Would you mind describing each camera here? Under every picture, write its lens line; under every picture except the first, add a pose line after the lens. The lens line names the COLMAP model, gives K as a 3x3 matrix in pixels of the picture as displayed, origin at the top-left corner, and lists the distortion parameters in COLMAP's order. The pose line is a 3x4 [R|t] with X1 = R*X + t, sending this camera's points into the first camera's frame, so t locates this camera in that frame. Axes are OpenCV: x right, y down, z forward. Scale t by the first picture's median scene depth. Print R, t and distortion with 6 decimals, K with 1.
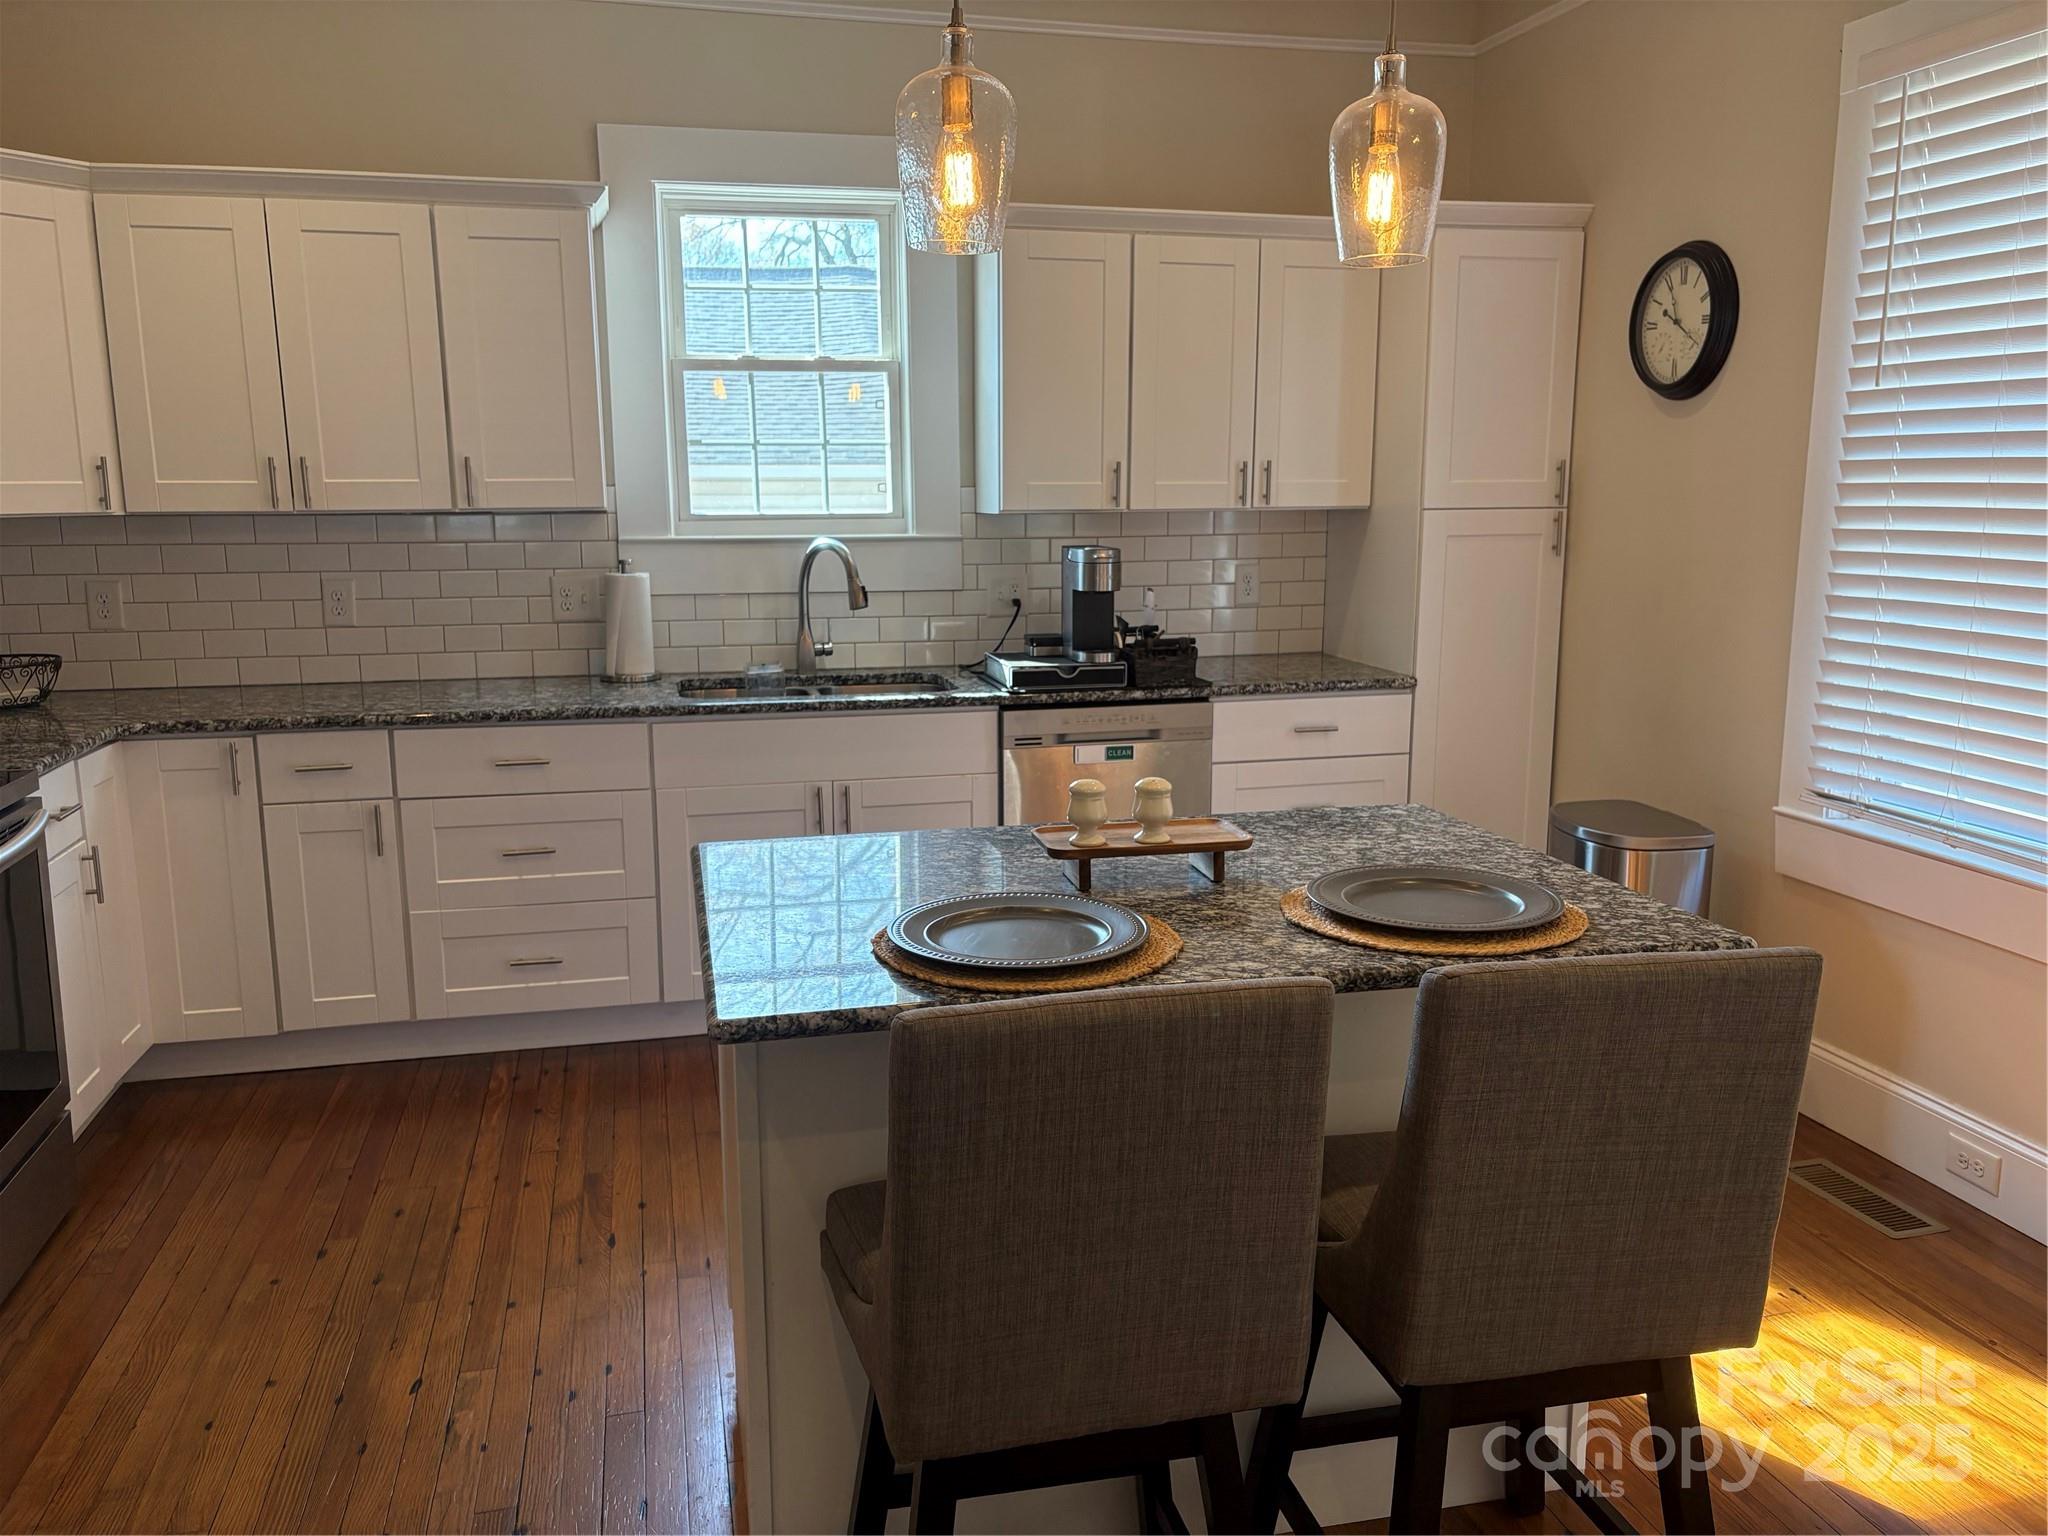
lens RADIAL K [[1529.6, 0, 996.5], [0, 1529.6, 791.3], [0, 0, 1]] dist [0.092357, -0.216783]
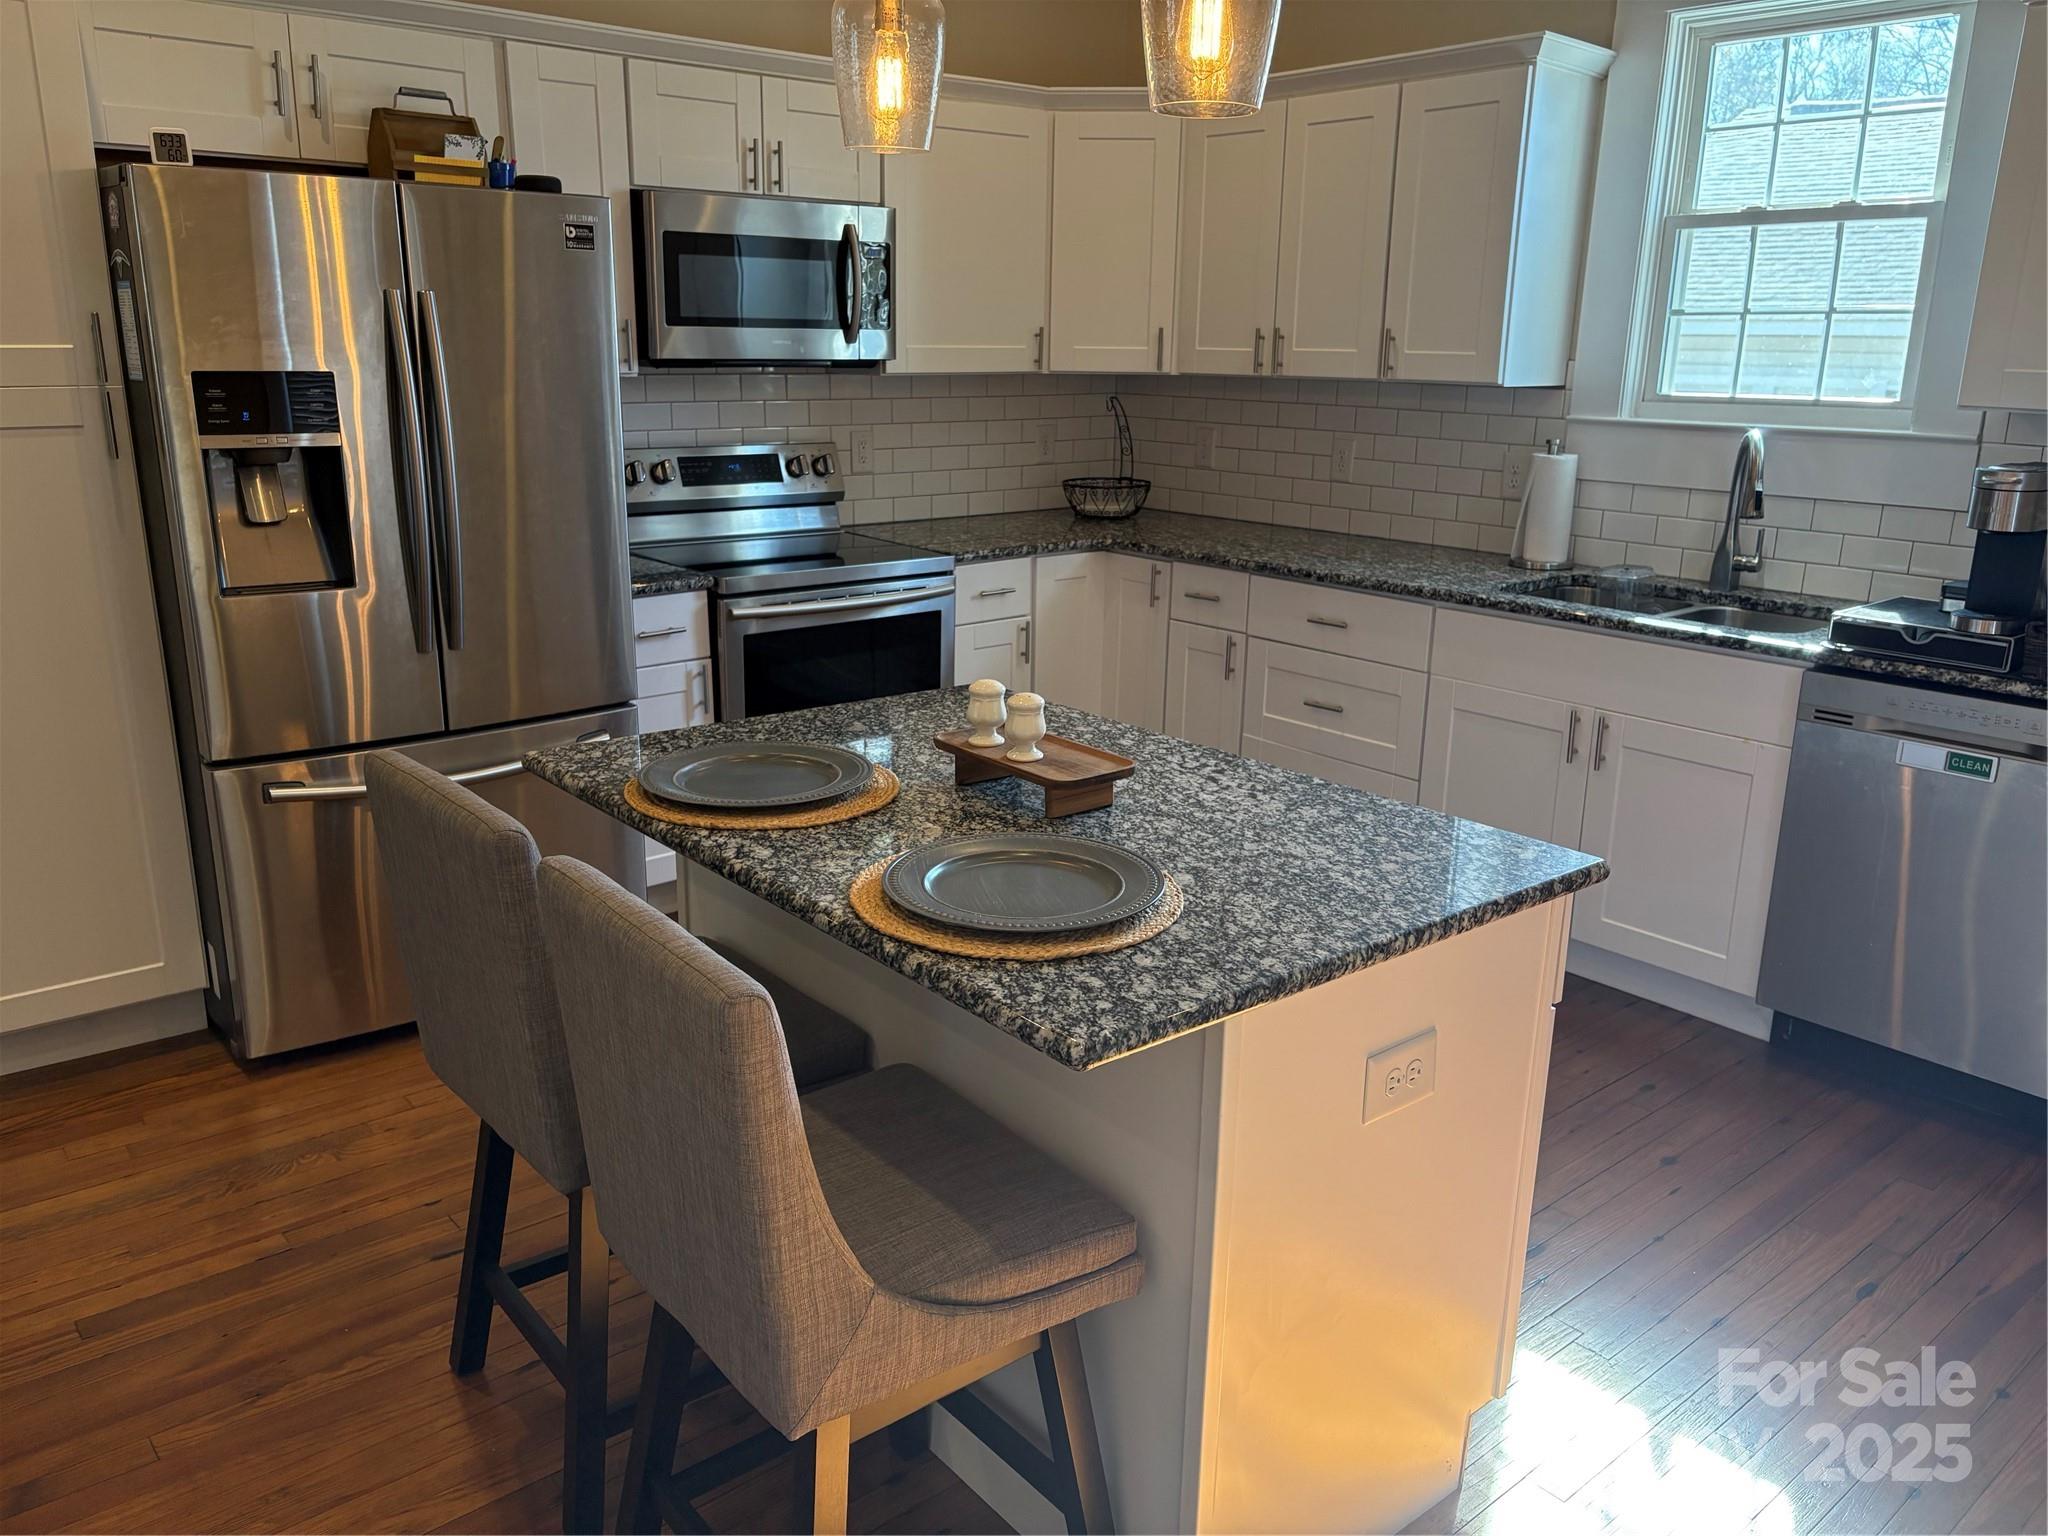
lens RADIAL K [[1538.4, 0, 1023.4], [0, 1538.4, 740.0], [0, 0, 1]] dist [0.091183, -0.106282]
pose [[0.456751, 0.240097, -0.856582, 0.513359], [-0.189917, 0.967009, 0.169781, -0.078610], [0.869086, 0.085132, 0.487281, 0.291658]]
